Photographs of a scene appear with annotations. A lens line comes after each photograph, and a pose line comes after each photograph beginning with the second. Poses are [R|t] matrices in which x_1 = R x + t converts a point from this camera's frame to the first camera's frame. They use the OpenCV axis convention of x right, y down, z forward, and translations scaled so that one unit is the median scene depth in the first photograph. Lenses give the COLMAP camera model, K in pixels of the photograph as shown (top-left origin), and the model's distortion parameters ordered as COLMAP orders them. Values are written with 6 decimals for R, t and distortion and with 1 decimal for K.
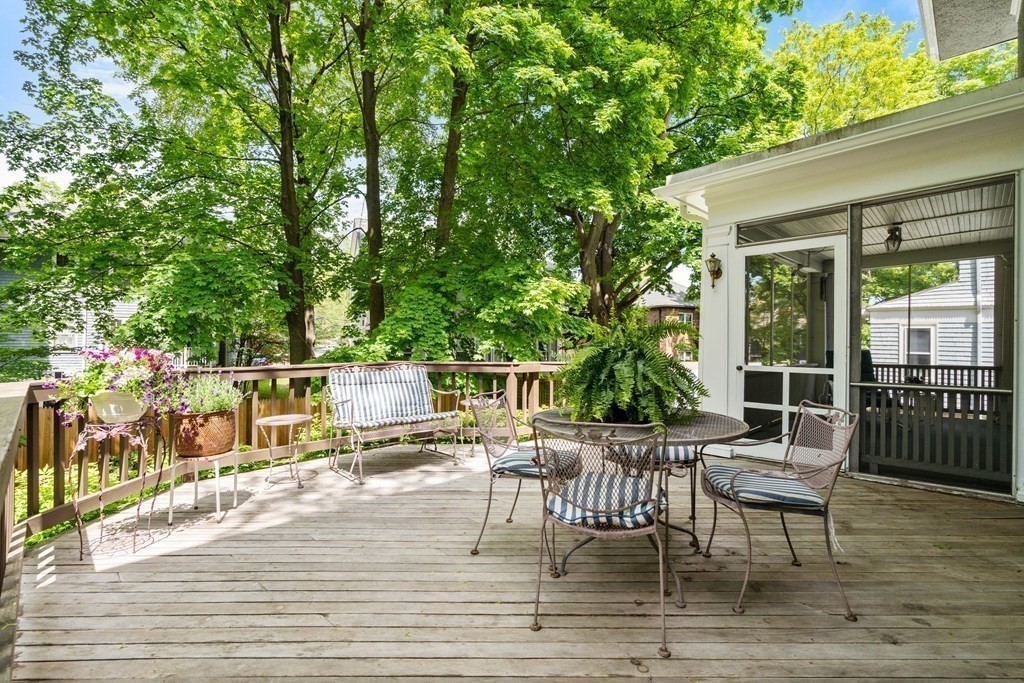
lens RADIAL K [[472.3, 0, 507.7], [0, 472.3, 342.5], [0, 0, 1]] dist [0.000550, 0.000568]
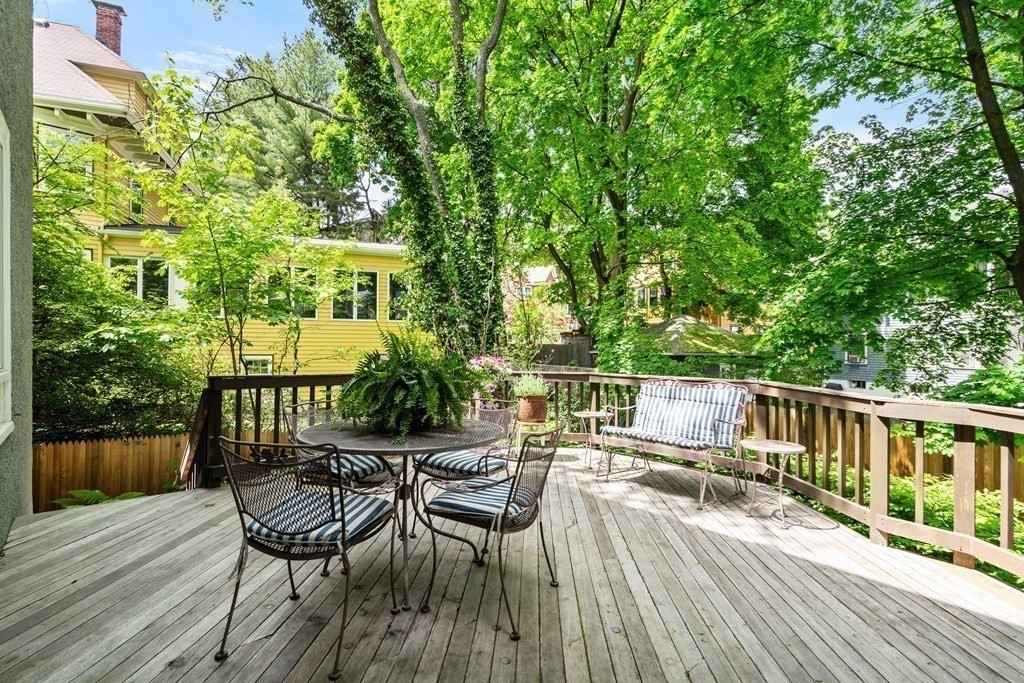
lens RADIAL K [[472.3, 0, 507.1], [0, 472.3, 345.2], [0, 0, 1]] dist [0.000550, 0.000568]
pose [[-0.070913, -0.011525, -0.997416, 0.762657], [-0.011495, 0.999876, -0.010737, -0.010482], [0.997416, 0.010704, -0.071037, 0.763245]]
